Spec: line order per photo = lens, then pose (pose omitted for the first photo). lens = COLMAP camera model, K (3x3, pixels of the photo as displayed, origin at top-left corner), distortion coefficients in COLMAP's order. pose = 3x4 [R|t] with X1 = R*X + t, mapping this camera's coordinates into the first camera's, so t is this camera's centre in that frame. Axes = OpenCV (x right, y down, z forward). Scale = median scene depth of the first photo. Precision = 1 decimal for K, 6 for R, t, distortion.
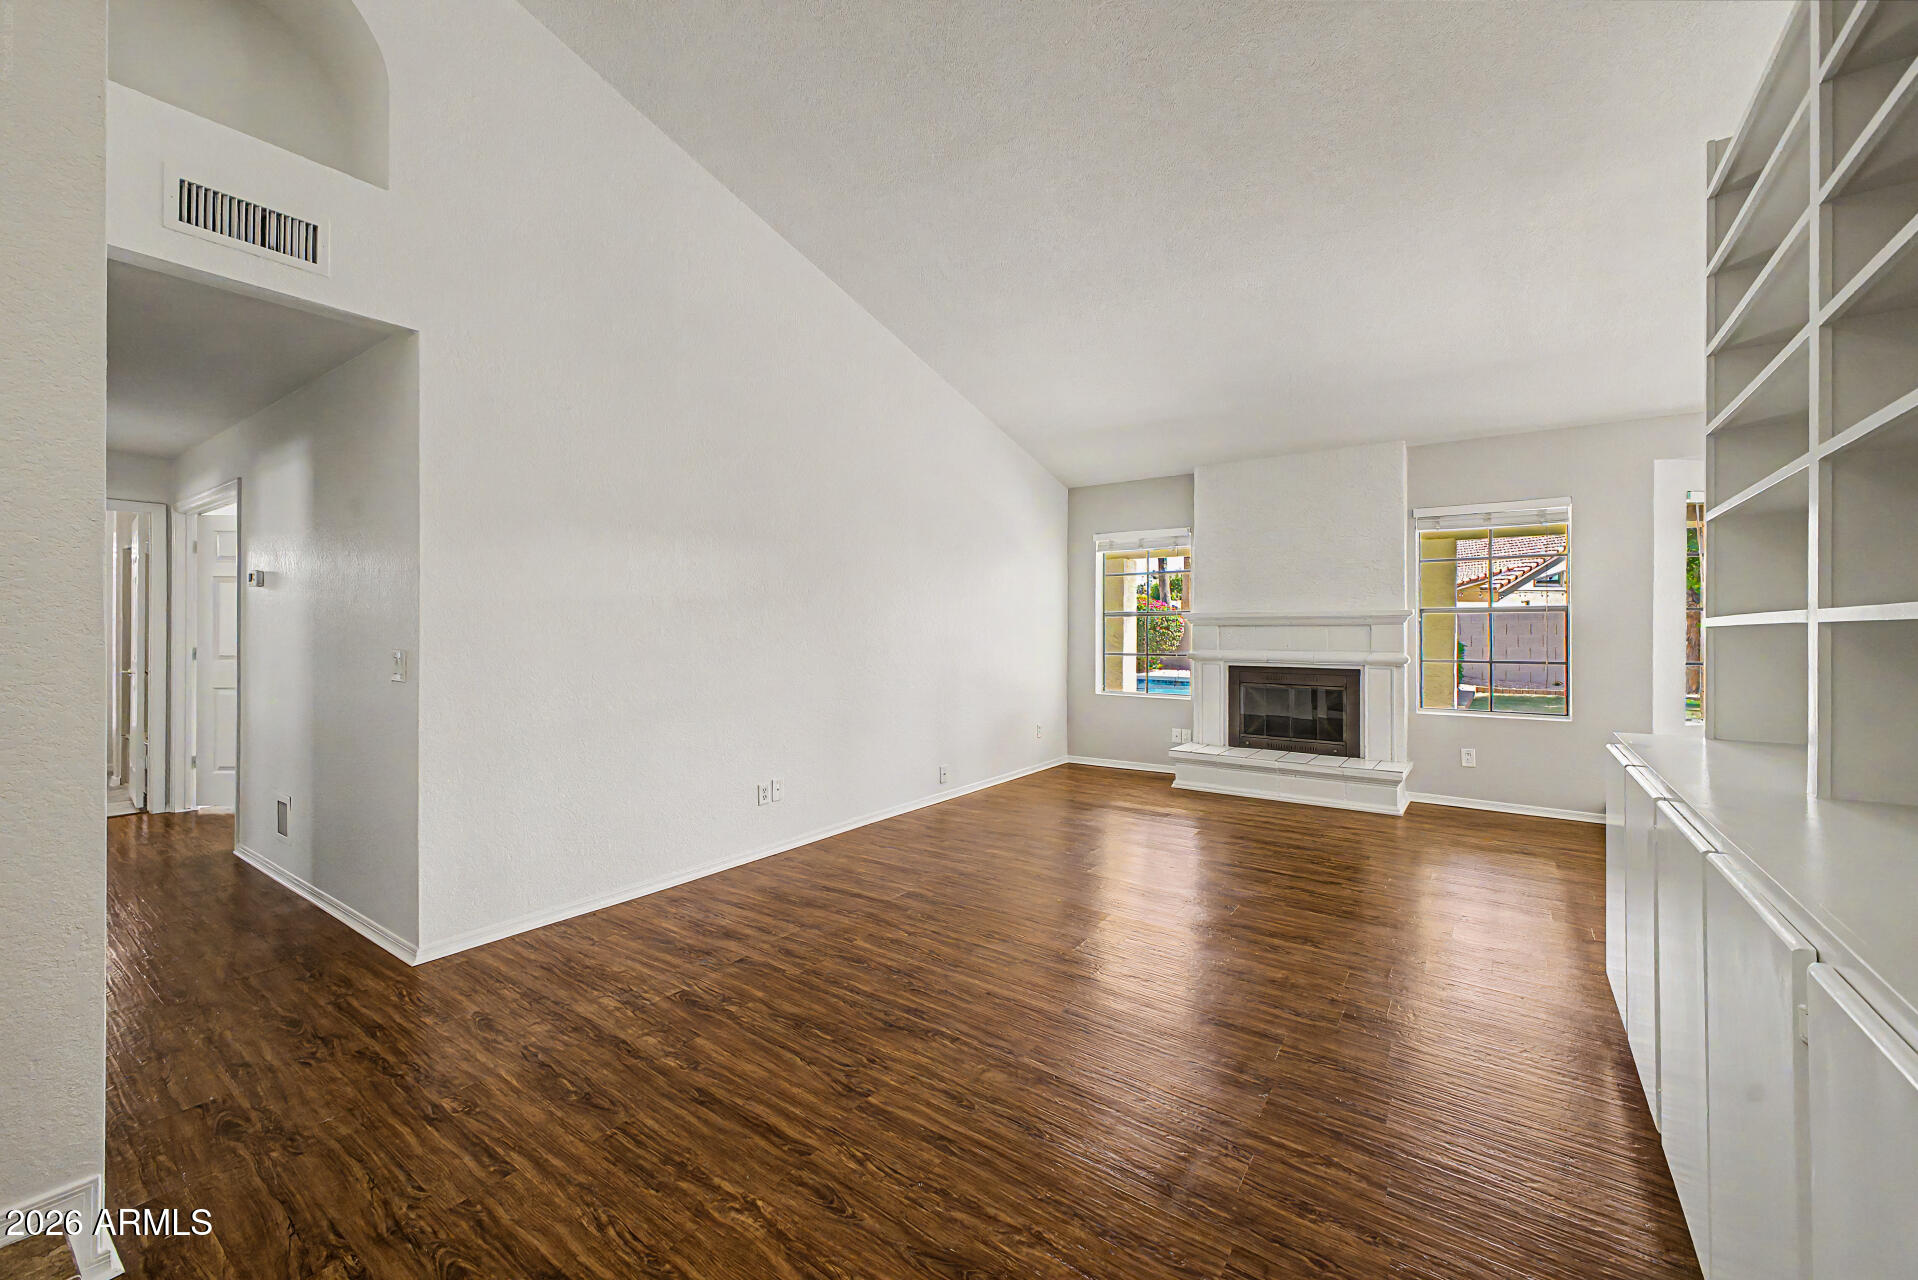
lens RADIAL K [[752.1, 0, 963.1], [0, 752.1, 632.2], [0, 0, 1]] dist [0.008858, -0.000518]
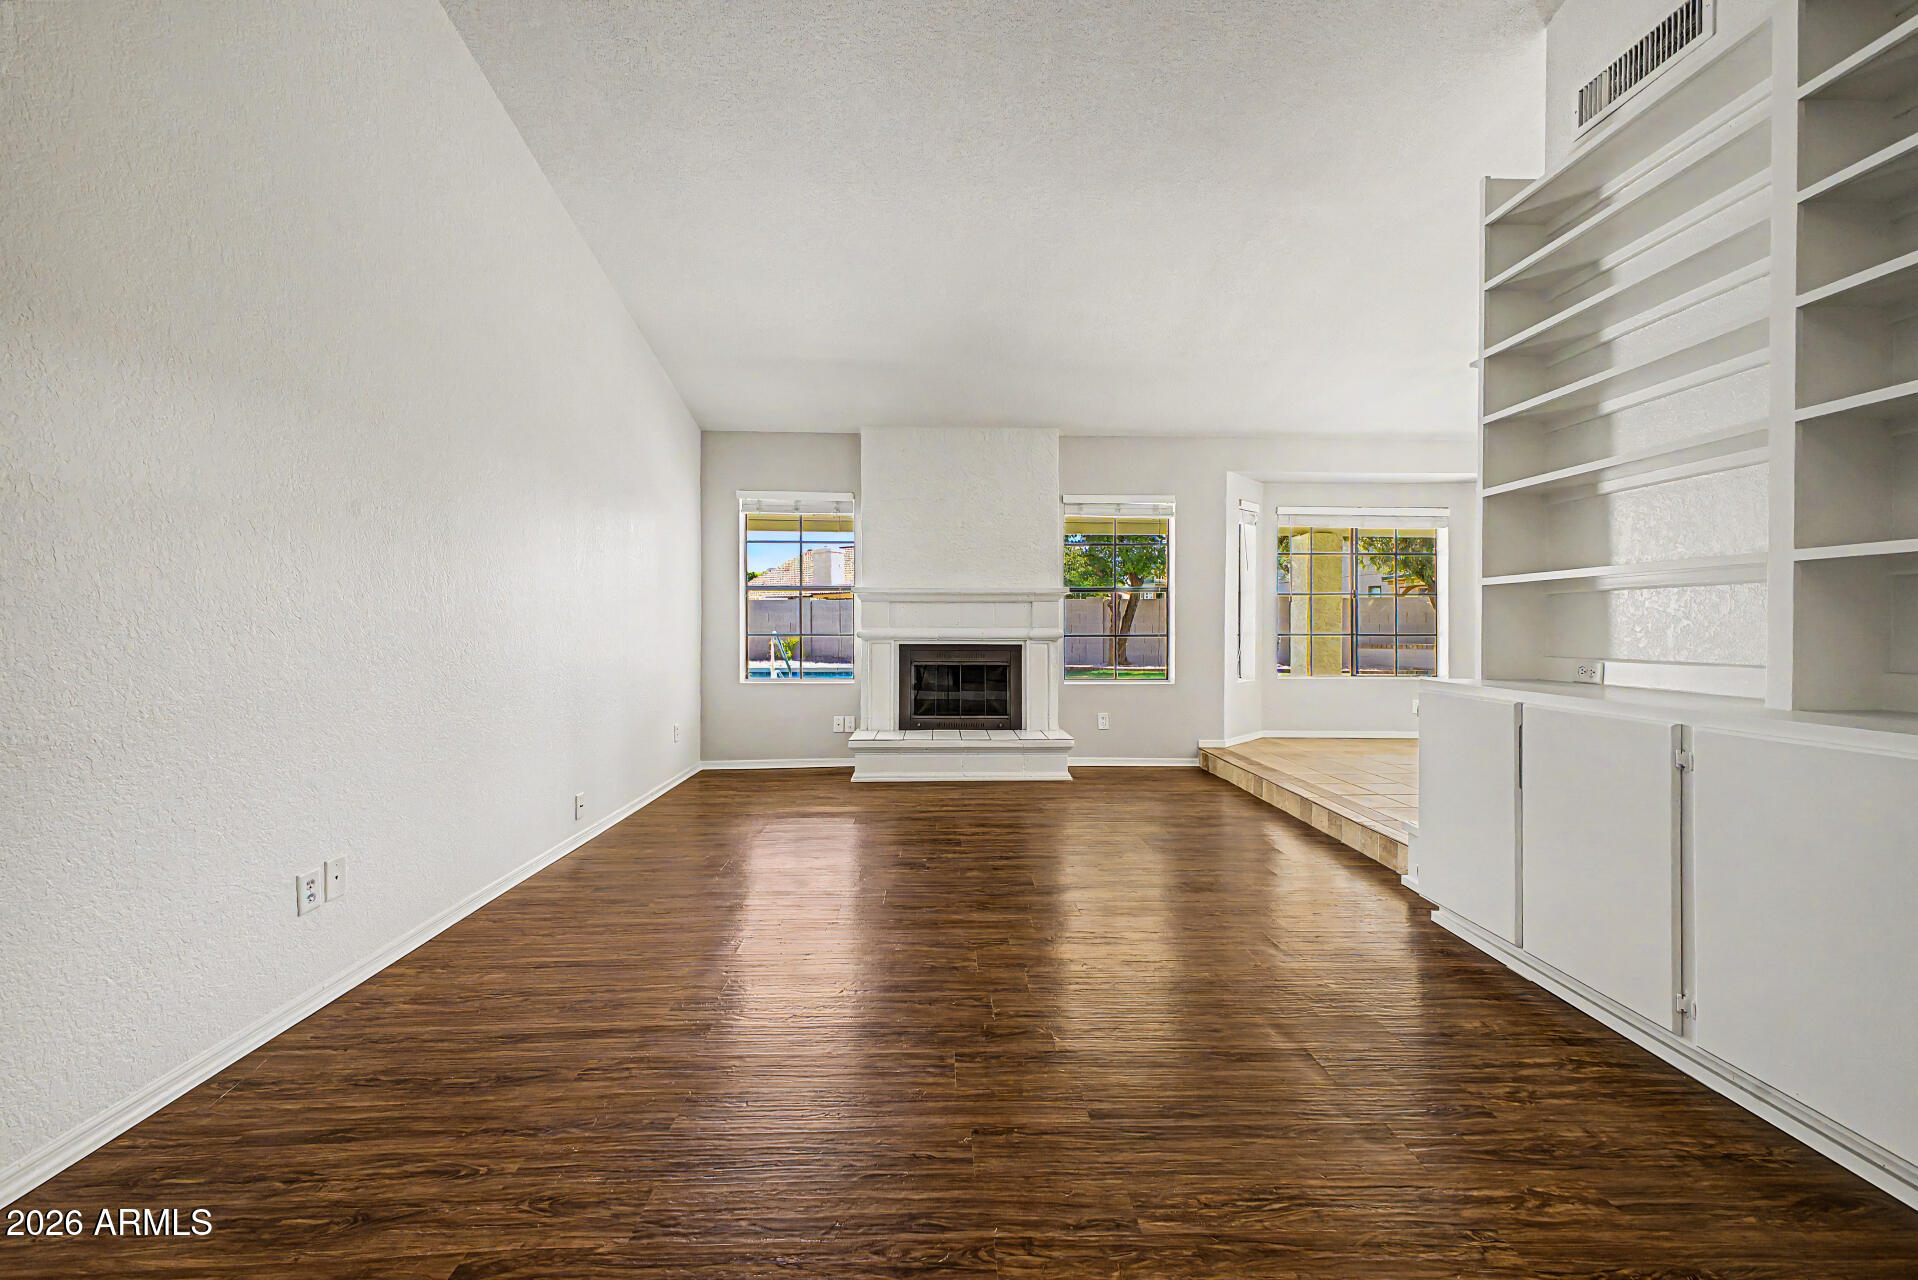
lens RADIAL K [[752.1, 0, 952.3], [0, 752.1, 631.4], [0, 0, 1]] dist [0.008858, -0.000518]
pose [[0.795881, -0.005880, 0.605425, -0.170940], [0.001380, 0.999968, 0.007897, 0.022848], [-0.605452, -0.005450, 0.795863, 0.233990]]
